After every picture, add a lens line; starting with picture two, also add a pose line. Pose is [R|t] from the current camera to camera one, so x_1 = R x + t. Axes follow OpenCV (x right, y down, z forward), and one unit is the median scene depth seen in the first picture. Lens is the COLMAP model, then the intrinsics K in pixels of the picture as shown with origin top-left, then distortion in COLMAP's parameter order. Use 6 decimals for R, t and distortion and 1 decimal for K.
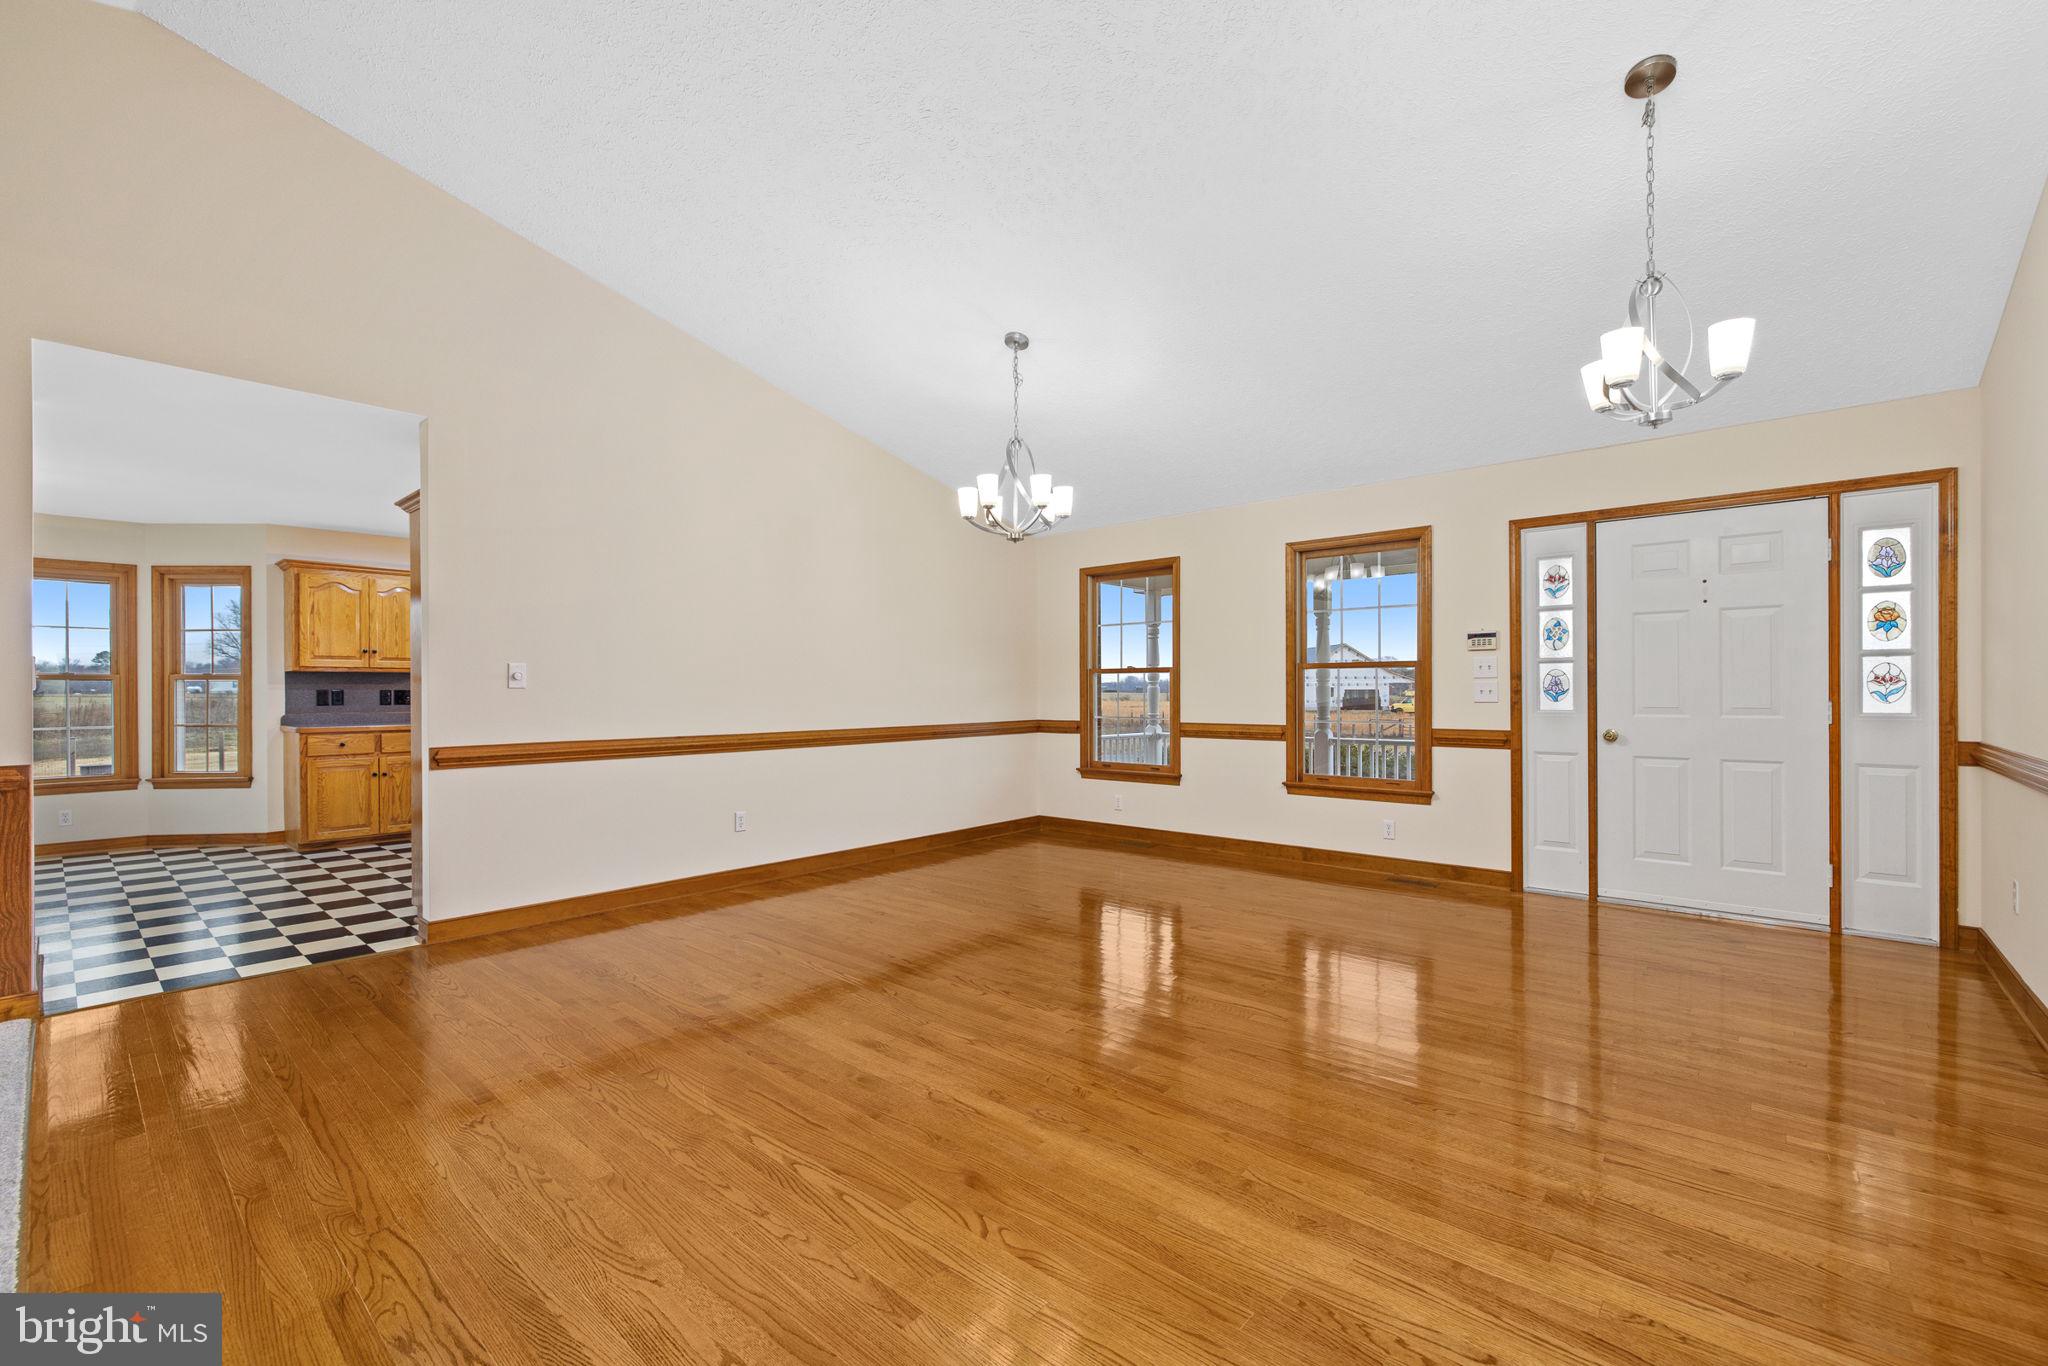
lens RADIAL K [[843.4, 0, 1011.1], [0, 843.4, 689.4], [0, 0, 1]] dist [0.000824, 0.000506]
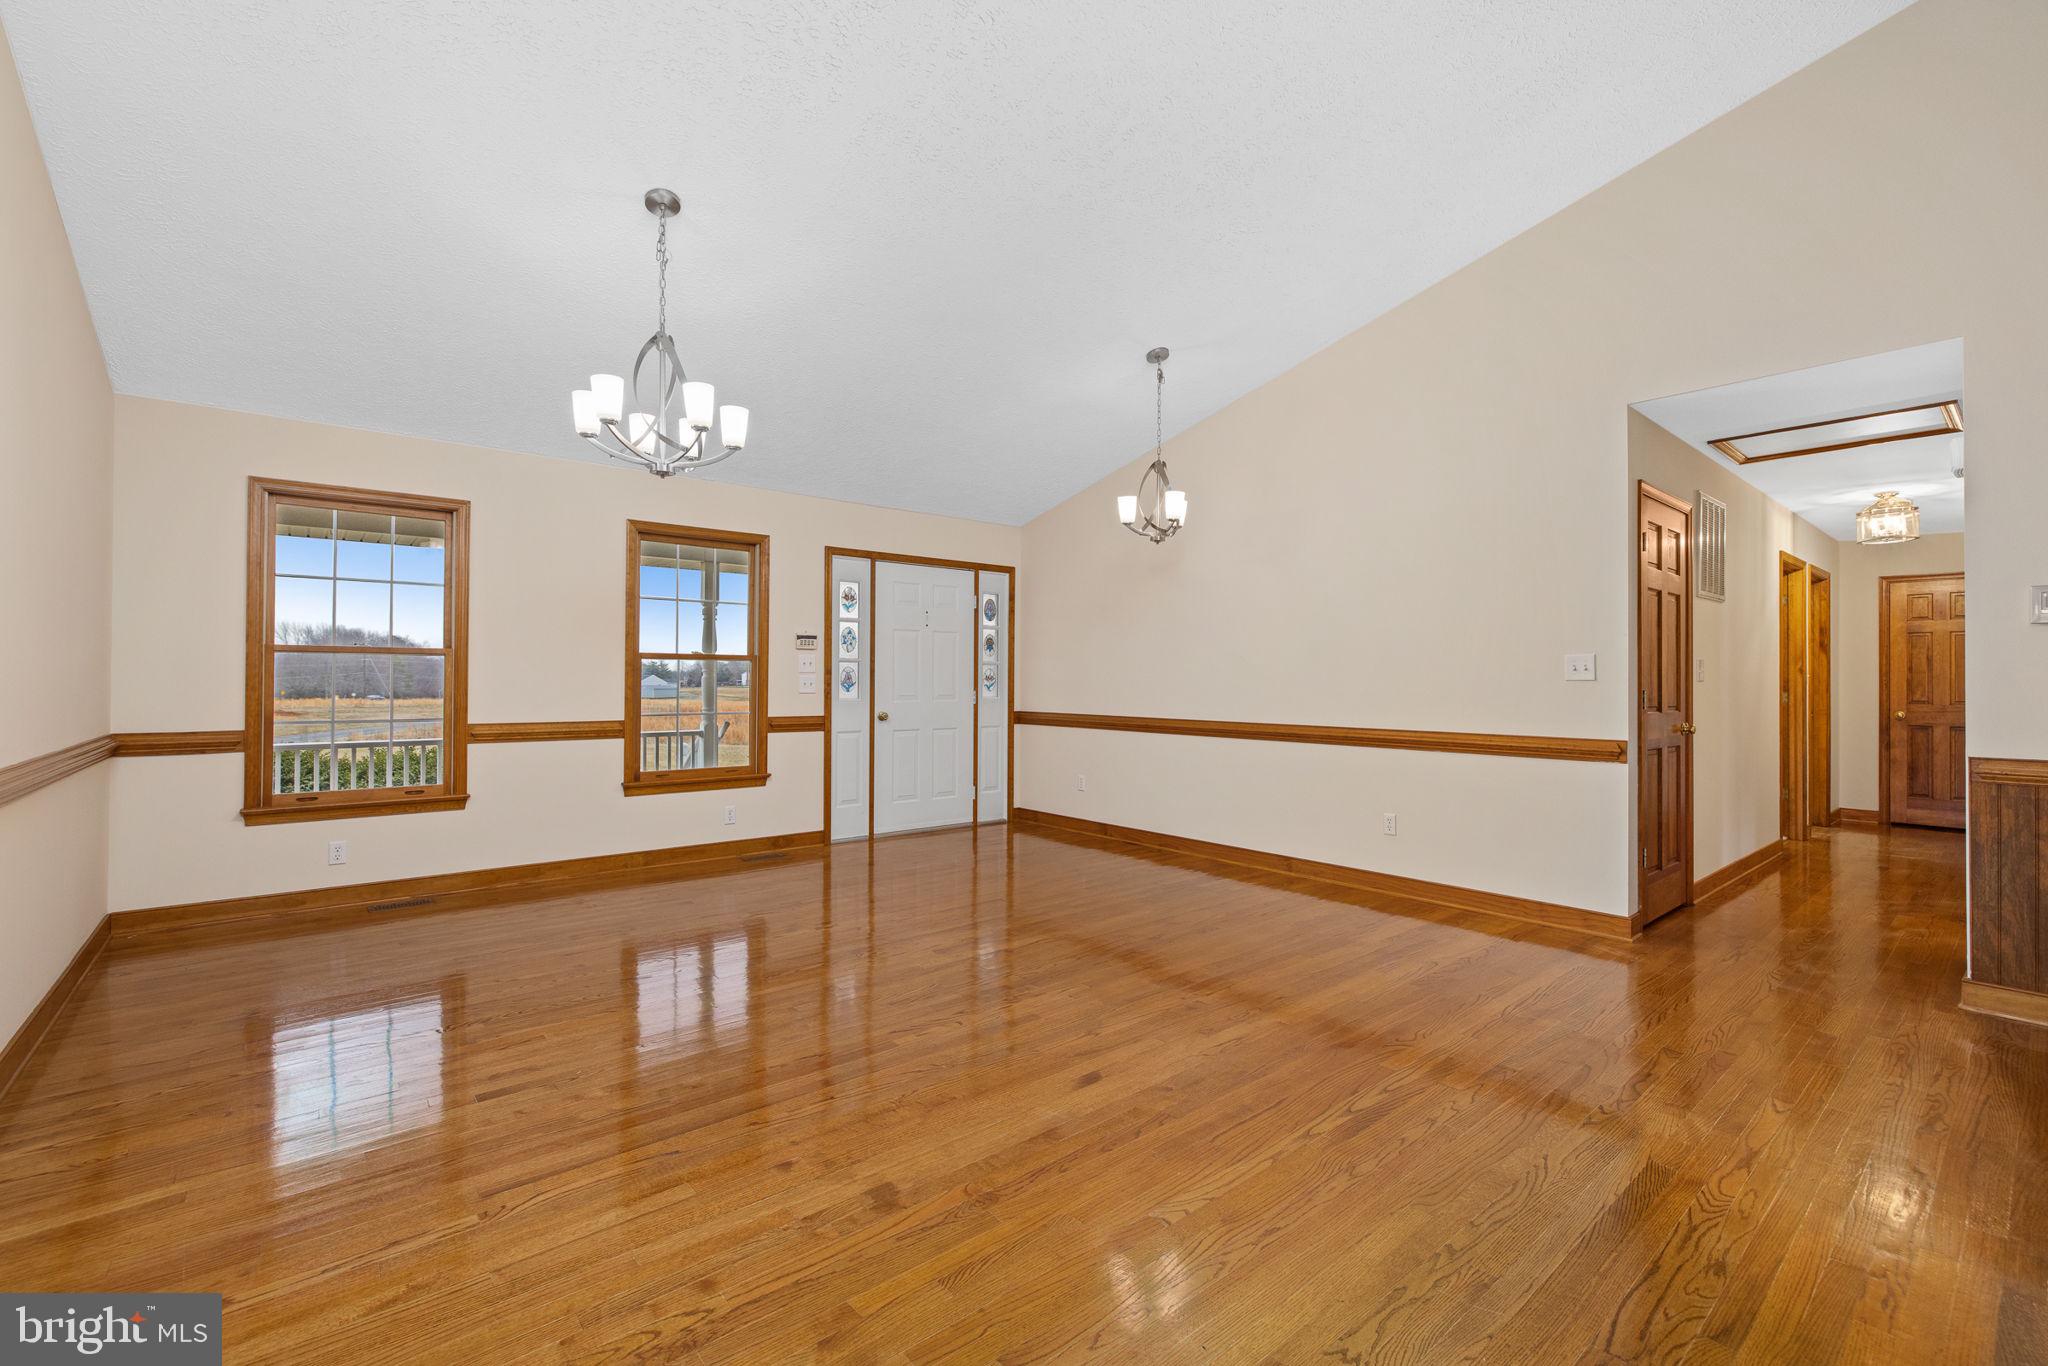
lens RADIAL K [[875.8, 0, 990.8], [0, 875.8, 674.6], [0, 0, 1]] dist [0.000890, 0.000203]
pose [[0.170549, 0.013713, 0.985254, -0.646944], [-0.006325, 0.999898, -0.012822, 0.003748], [-0.985329, -0.004045, 0.170618, 0.557094]]
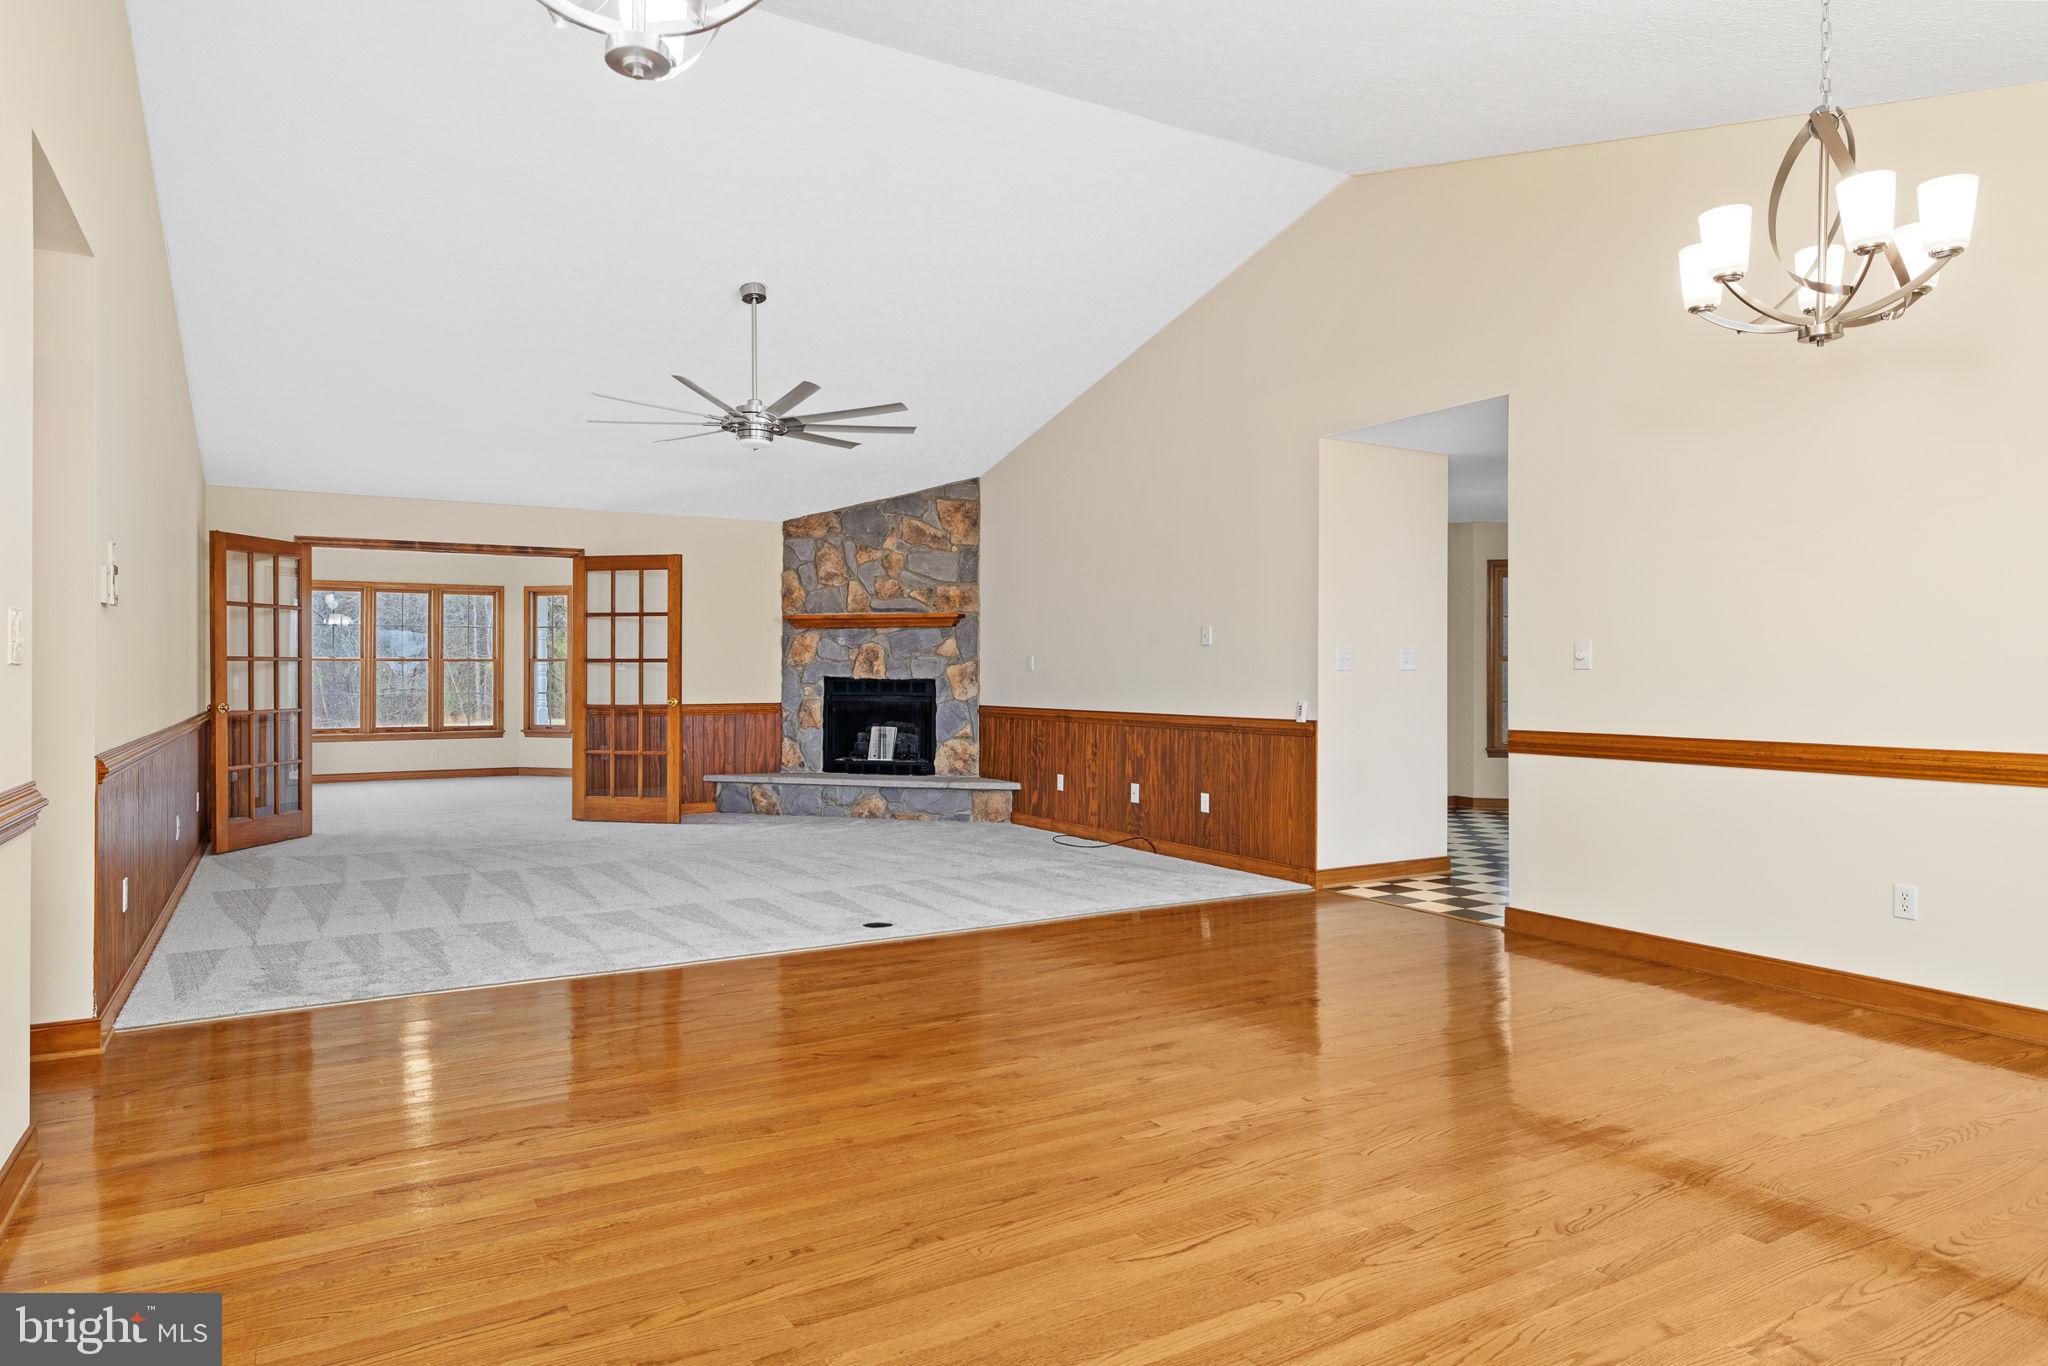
lens RADIAL K [[1216.7, 0, 1024.0], [0, 1216.7, 683.0], [0, 0, 1]] dist [-0.001167, -0.001363]
pose [[-0.296742, 0.008567, -0.954919, 0.693984], [0.004322, 0.999962, 0.007628, 0.000956], [0.954948, -0.001864, -0.296768, 0.740163]]
